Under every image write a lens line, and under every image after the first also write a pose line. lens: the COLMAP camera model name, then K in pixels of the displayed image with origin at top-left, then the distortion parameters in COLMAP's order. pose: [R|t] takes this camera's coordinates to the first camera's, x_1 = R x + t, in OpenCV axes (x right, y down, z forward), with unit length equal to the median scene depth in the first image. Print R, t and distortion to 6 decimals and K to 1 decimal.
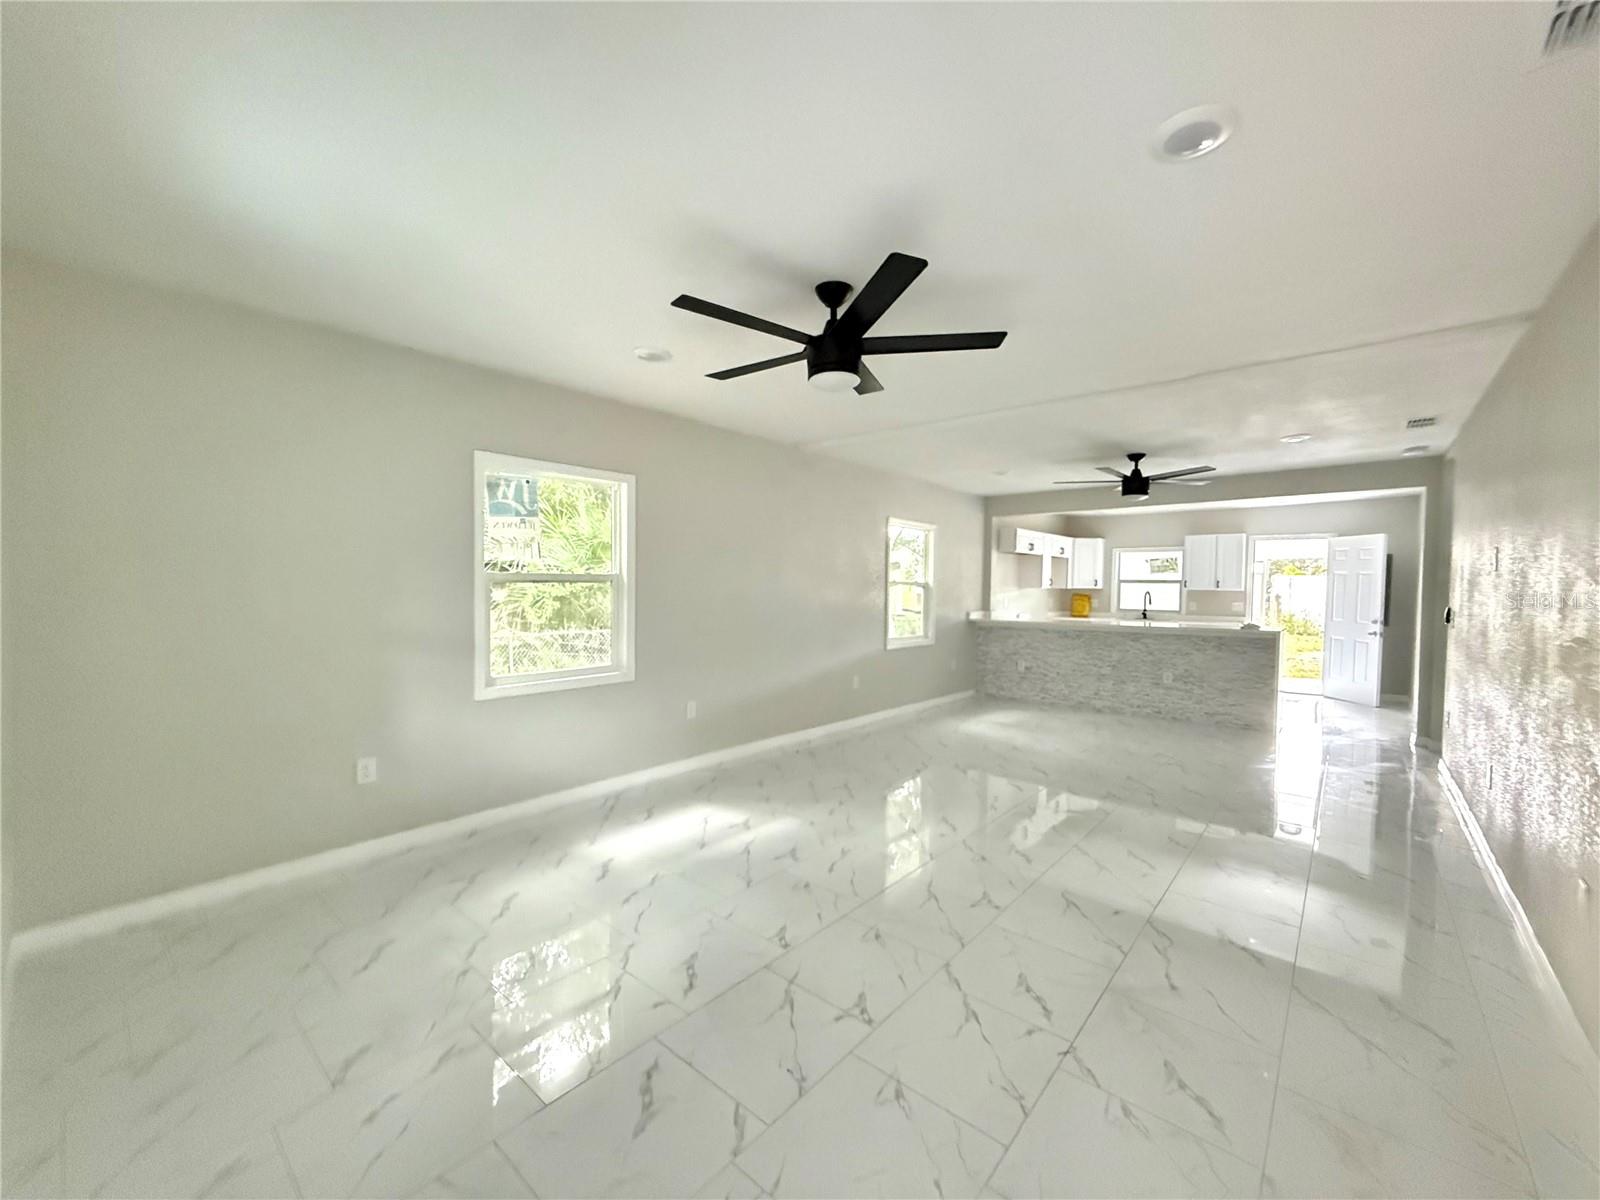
lens RADIAL K [[642.1, 0, 803.1], [0, 642.1, 601.3], [0, 0, 1]] dist [0.000826, 0.000396]
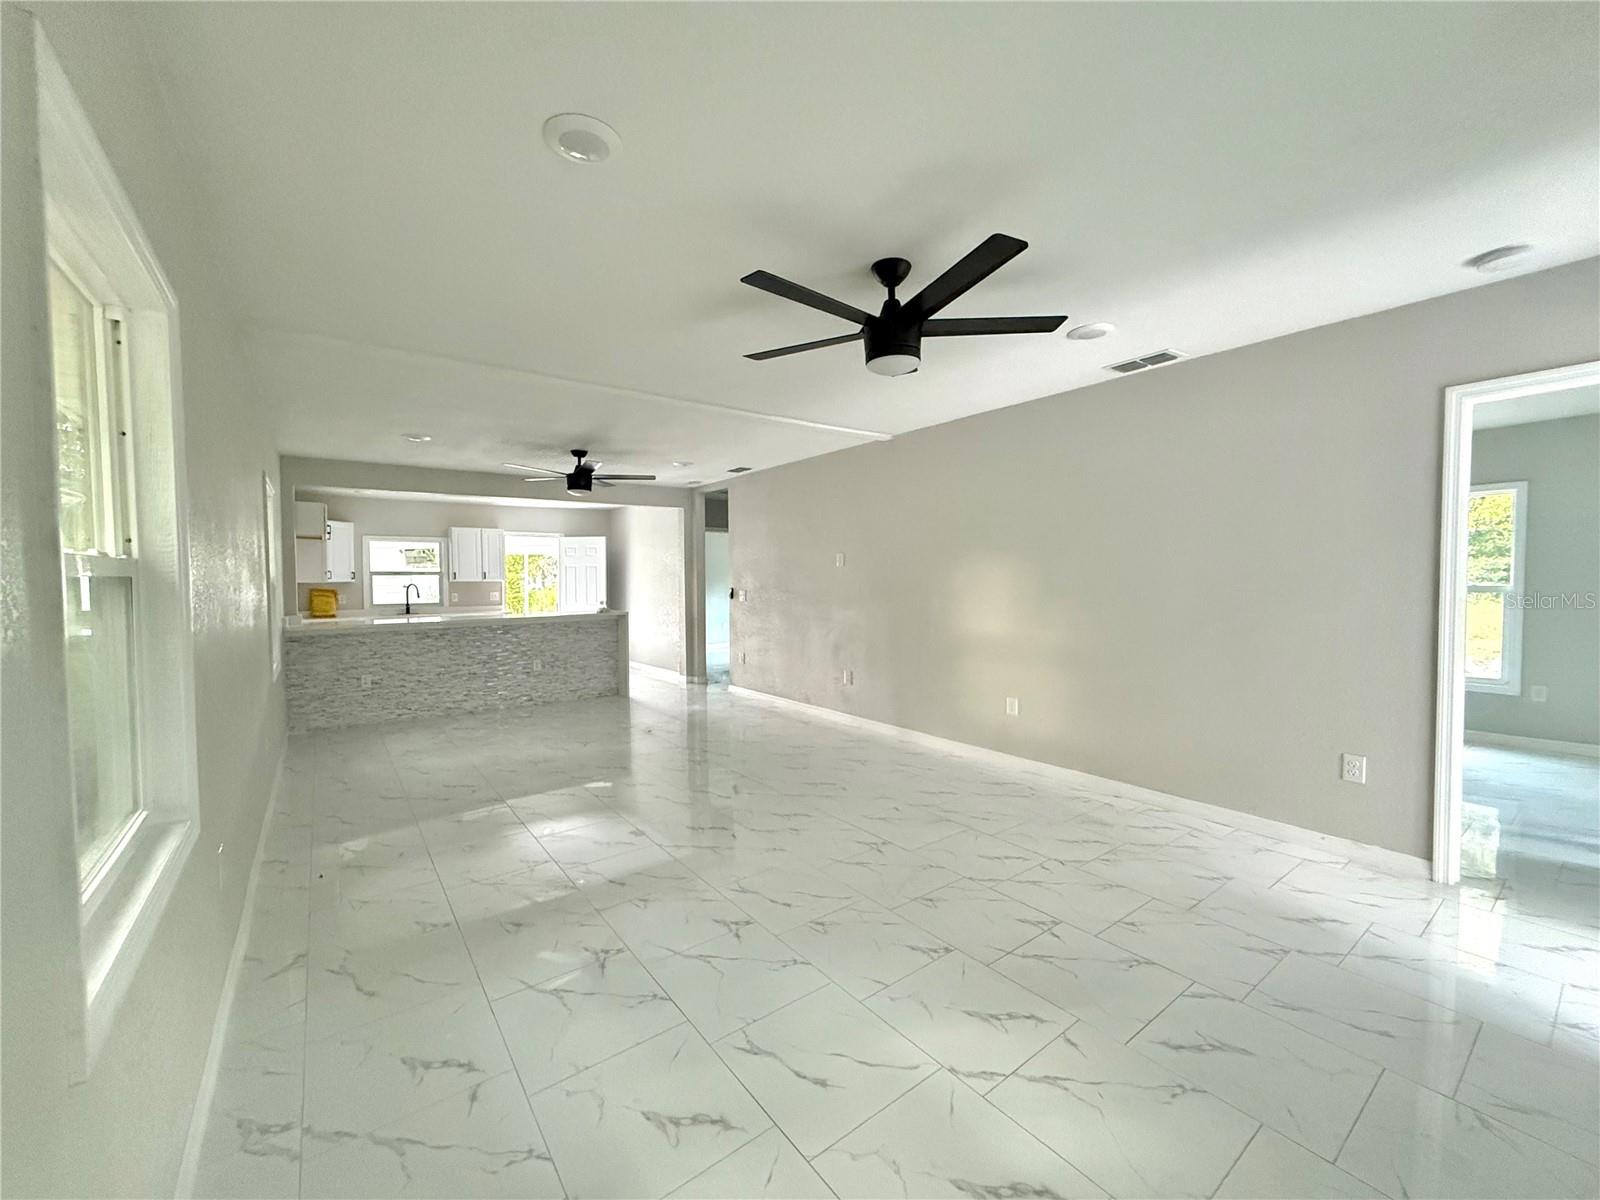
lens RADIAL K [[642.1, 0, 801.5], [0, 642.1, 596.0], [0, 0, 1]] dist [0.000826, 0.000396]
pose [[0.208962, -0.038651, 0.977160, -0.269239], [0.034802, 0.998880, 0.032068, -0.008746], [-0.977304, 0.027306, 0.210073, 0.269749]]
